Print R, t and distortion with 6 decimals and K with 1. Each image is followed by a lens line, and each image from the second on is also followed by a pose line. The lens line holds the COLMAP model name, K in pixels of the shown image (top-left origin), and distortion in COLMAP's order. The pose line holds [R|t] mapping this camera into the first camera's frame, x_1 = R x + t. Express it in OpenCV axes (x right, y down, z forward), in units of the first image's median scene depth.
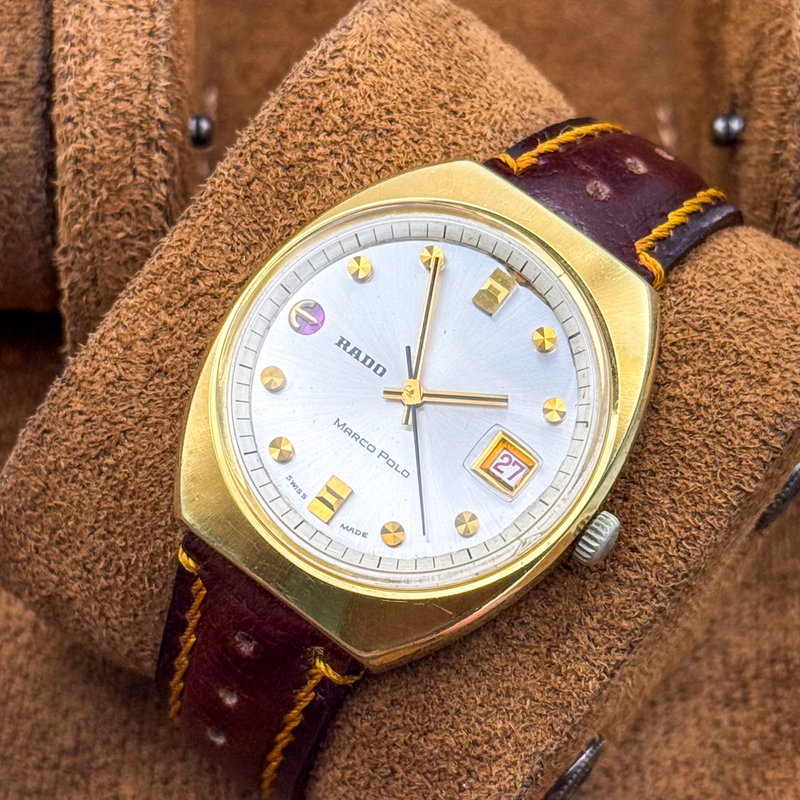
lens RADIAL K [[2452.0, 0, 409.7], [0, 2452.0, 419.3], [0, 0, 1]] dist [0.187530, 0.000000]
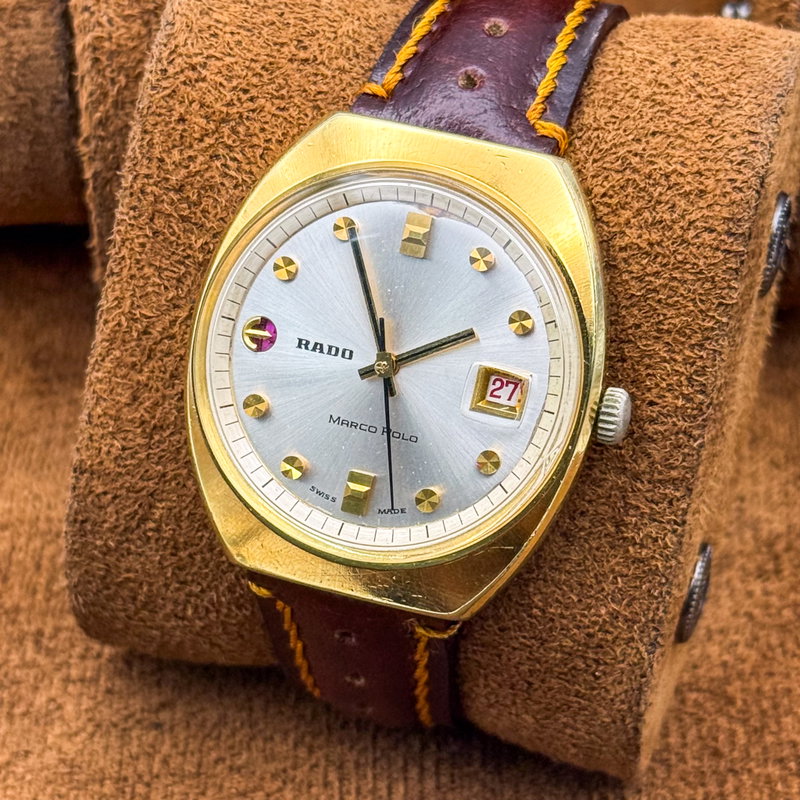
lens RADIAL K [[2452.0, 0, 407.1], [0, 2452.0, 396.3], [0, 0, 1]] dist [0.187530, 0.000000]
pose [[0.901844, -0.420150, -0.100755, 0.100272], [0.431395, 0.888578, 0.155971, -0.145367], [0.023998, -0.184127, 0.982609, 0.008413]]
